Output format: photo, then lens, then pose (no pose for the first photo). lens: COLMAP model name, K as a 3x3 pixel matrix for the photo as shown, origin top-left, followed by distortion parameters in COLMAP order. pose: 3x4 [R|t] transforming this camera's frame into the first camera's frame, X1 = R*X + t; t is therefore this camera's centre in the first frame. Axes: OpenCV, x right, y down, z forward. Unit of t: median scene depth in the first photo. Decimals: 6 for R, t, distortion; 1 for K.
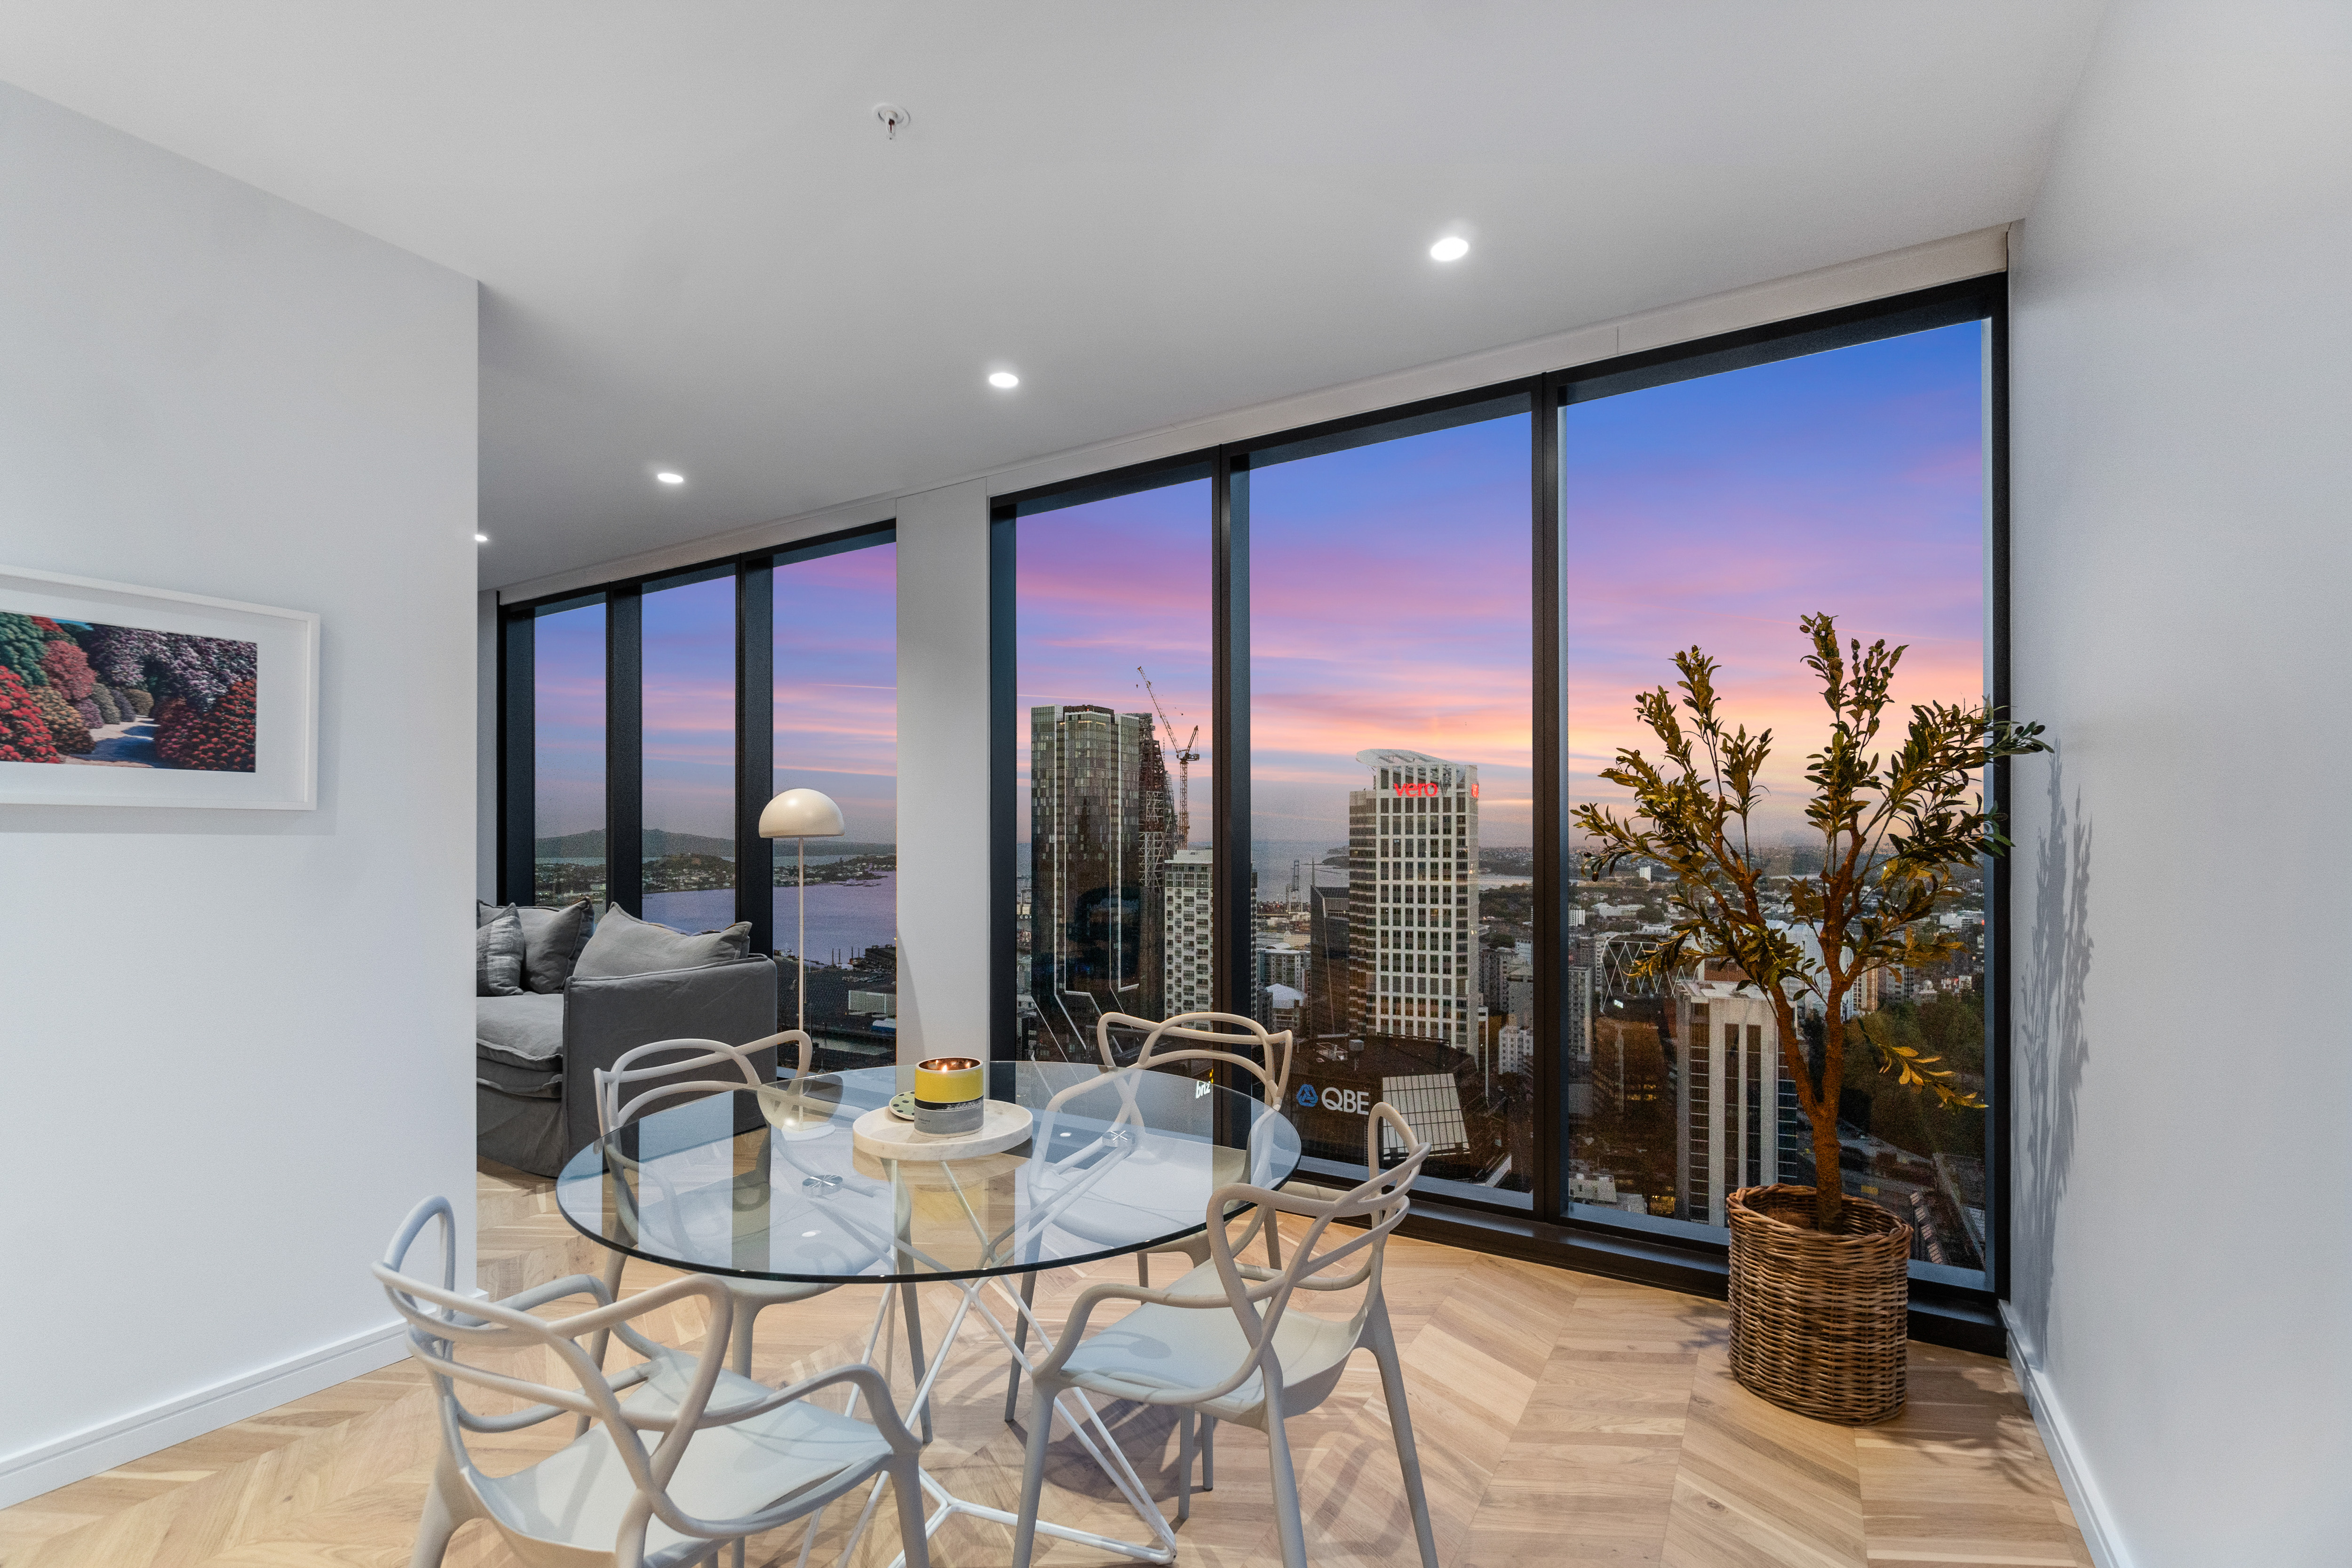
lens RADIAL K [[1014.0, 0, 1175.0], [0, 1014.0, 840.0], [0, 0, 1]] dist [-0.002171, -0.000193]
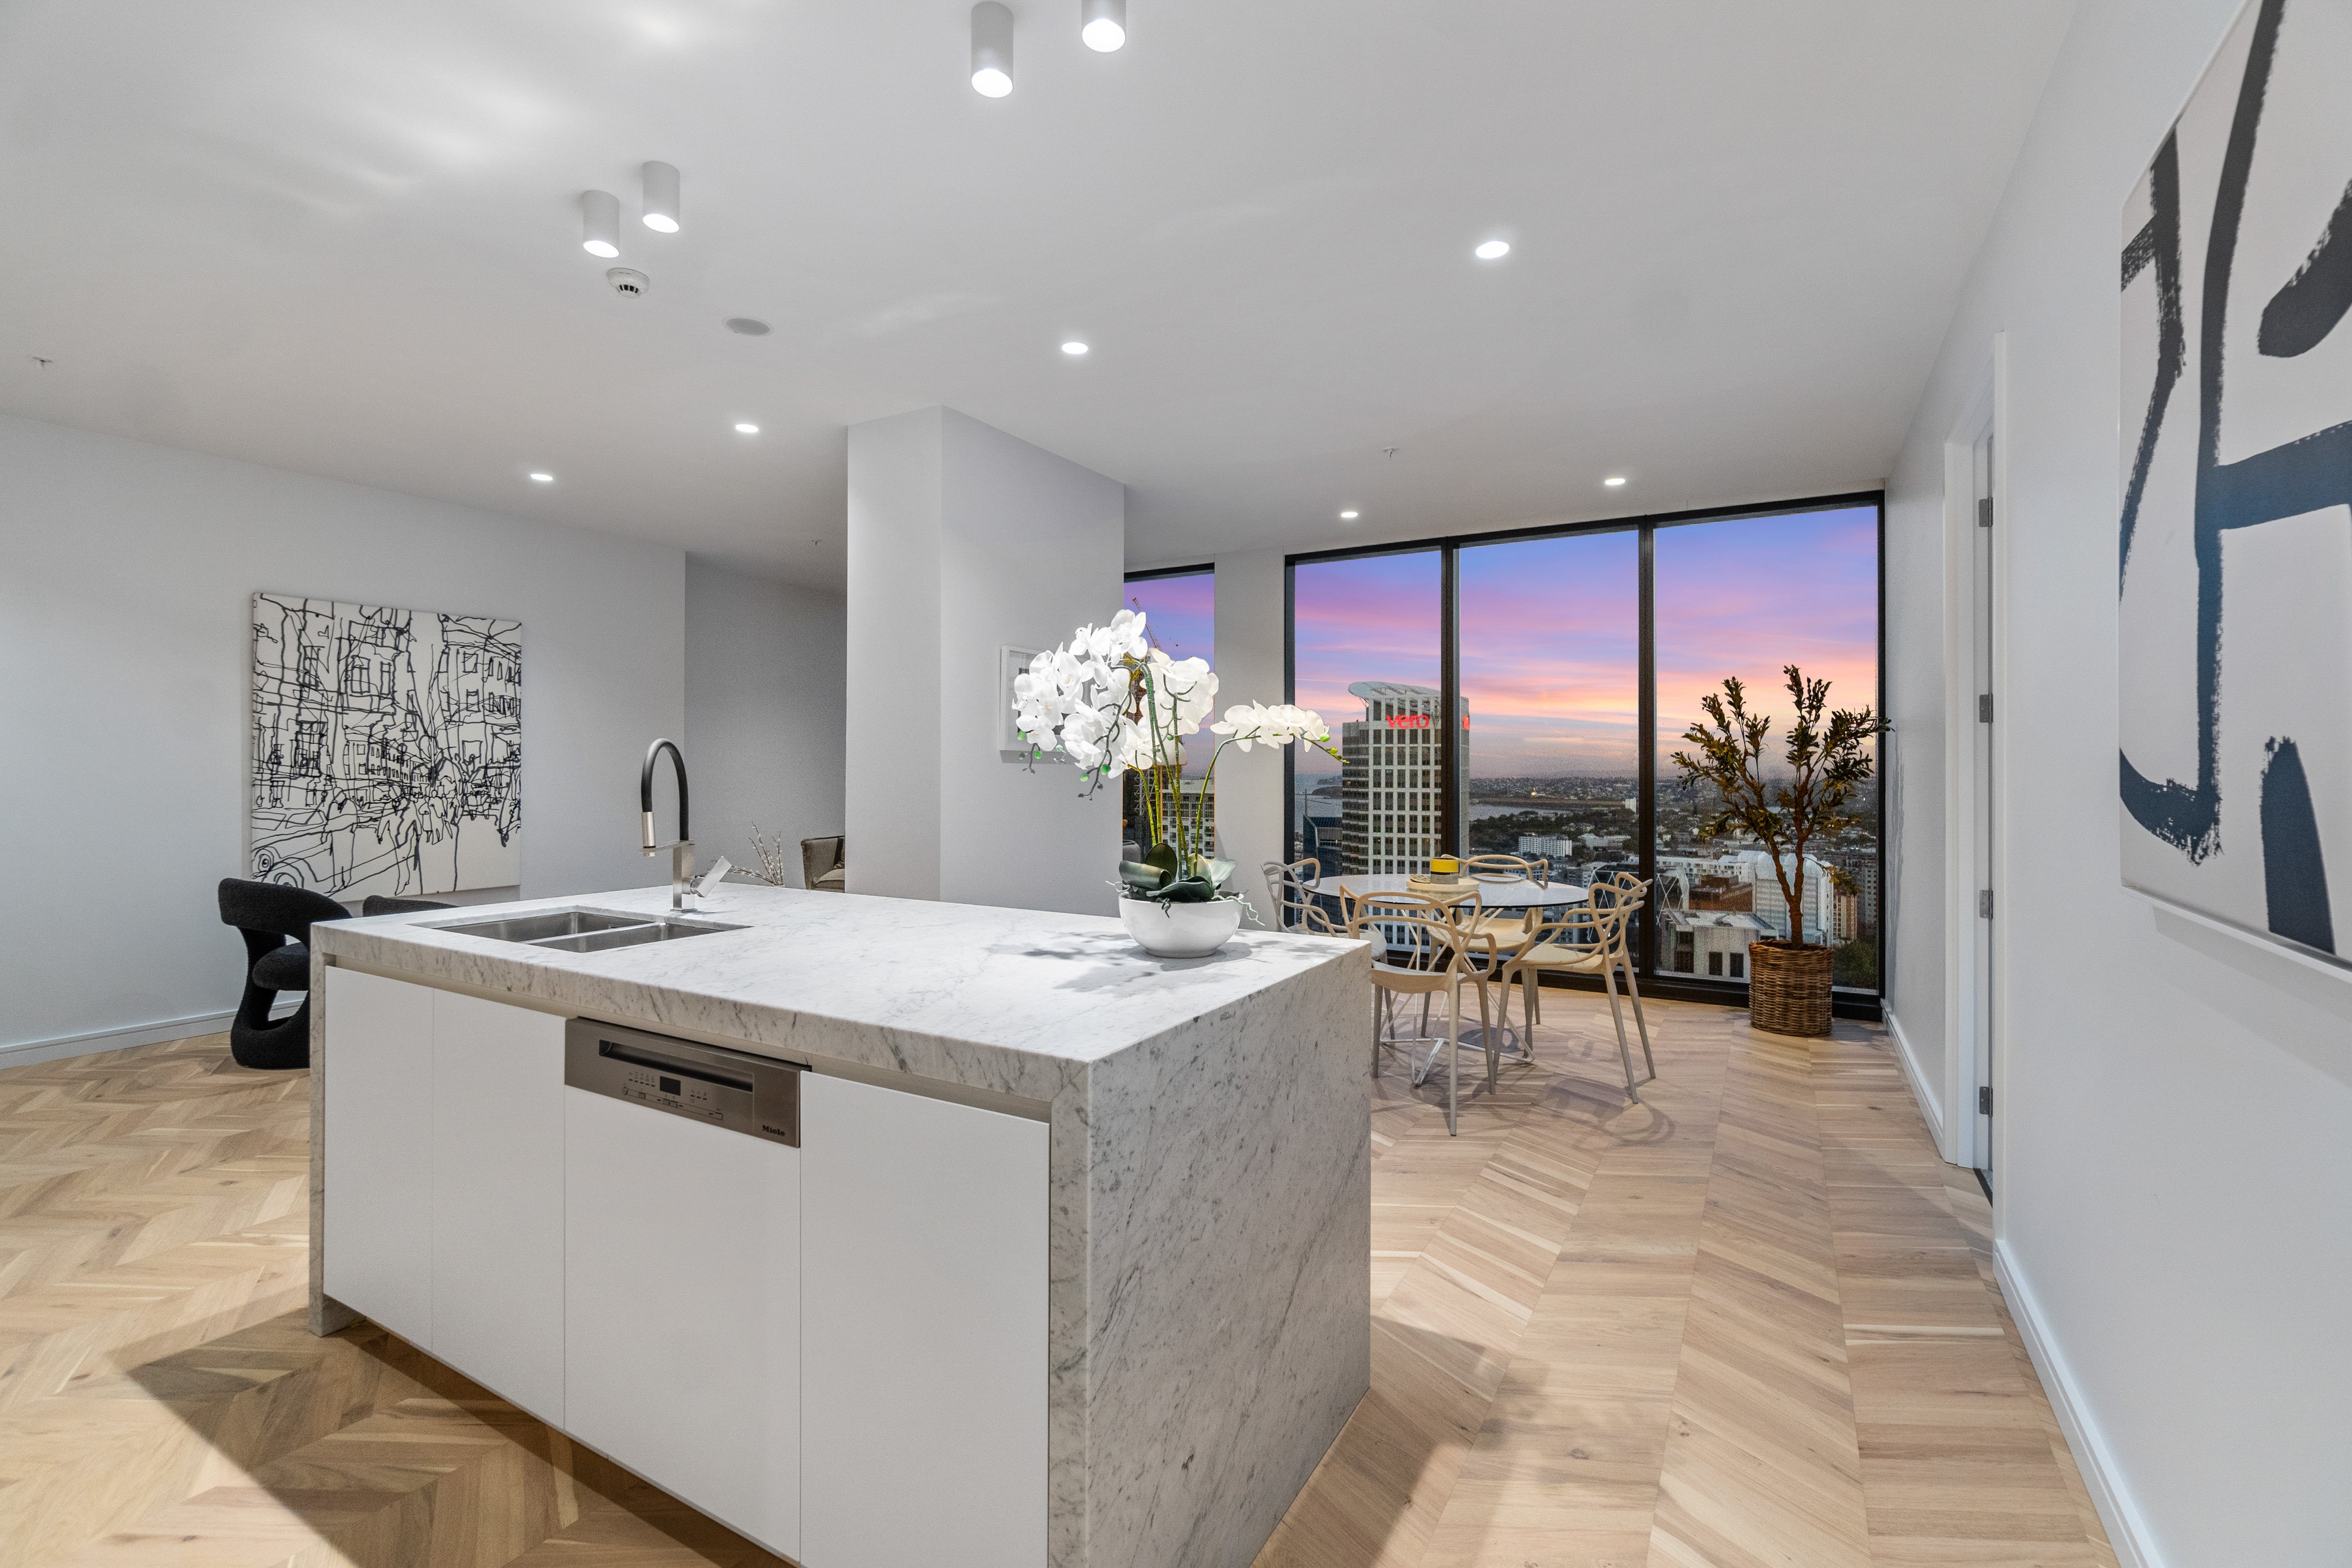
lens RADIAL K [[1031.9, 0, 1179.9], [0, 1031.9, 762.3], [0, 0, 1]] dist [0.001492, 0.000085]
pose [[0.999652, 0.005596, 0.025772, -0.634699], [-0.005414, 0.999960, -0.007119, 0.005424], [-0.025811, 0.006977, 0.999643, -1.019951]]
